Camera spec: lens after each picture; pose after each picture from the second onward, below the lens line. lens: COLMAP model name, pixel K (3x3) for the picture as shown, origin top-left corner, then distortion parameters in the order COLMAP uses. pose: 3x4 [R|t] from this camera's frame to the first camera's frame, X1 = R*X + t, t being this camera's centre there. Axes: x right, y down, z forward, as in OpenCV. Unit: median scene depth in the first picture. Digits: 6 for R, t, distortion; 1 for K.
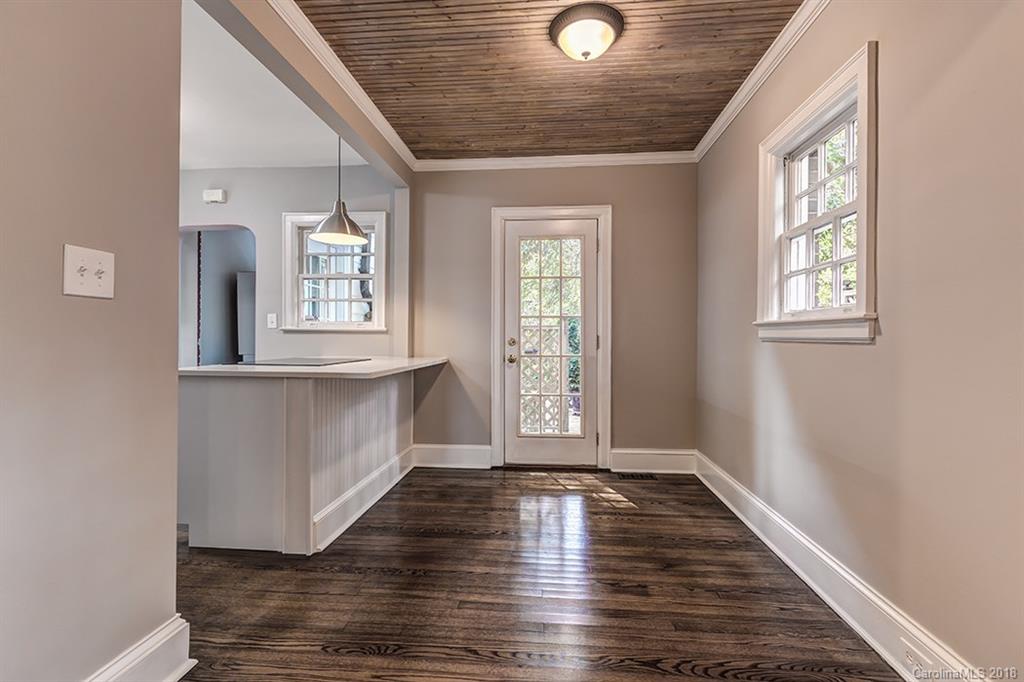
lens RADIAL K [[467.4, 0, 509.8], [0, 467.4, 338.3], [0, 0, 1]] dist [0.005958, -0.002242]
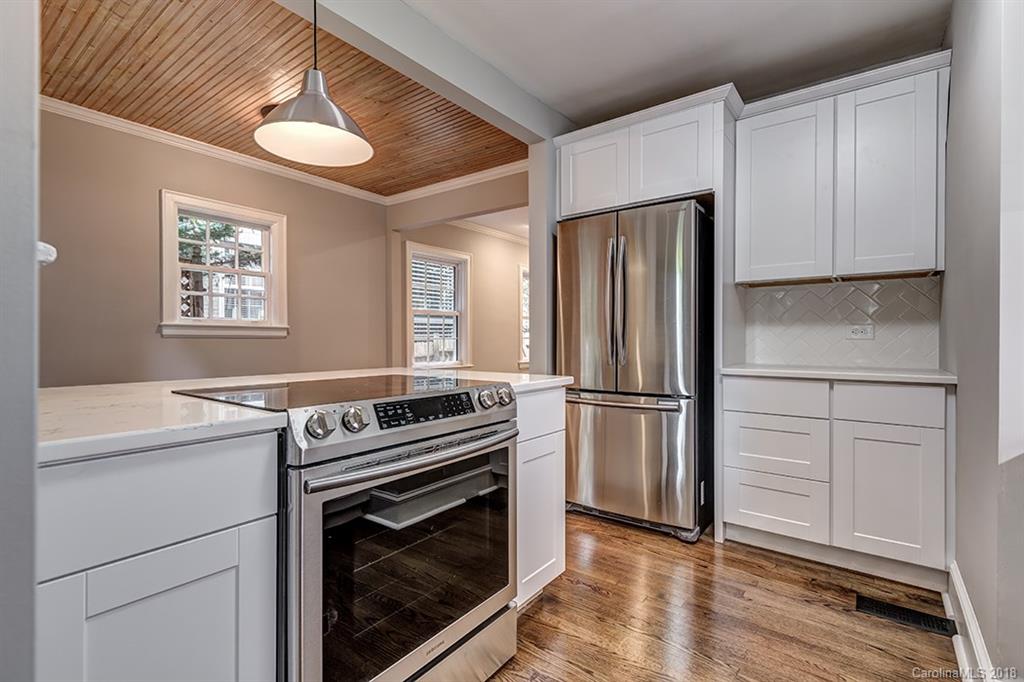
lens RADIAL K [[467.4, 0, 505.4], [0, 467.4, 341.8], [0, 0, 1]] dist [0.005958, -0.002242]
pose [[-0.838344, -0.014497, 0.544948, -0.684997], [-0.010820, 0.999892, 0.009954, -0.003370], [-0.545034, 0.002449, -0.838410, 1.079438]]
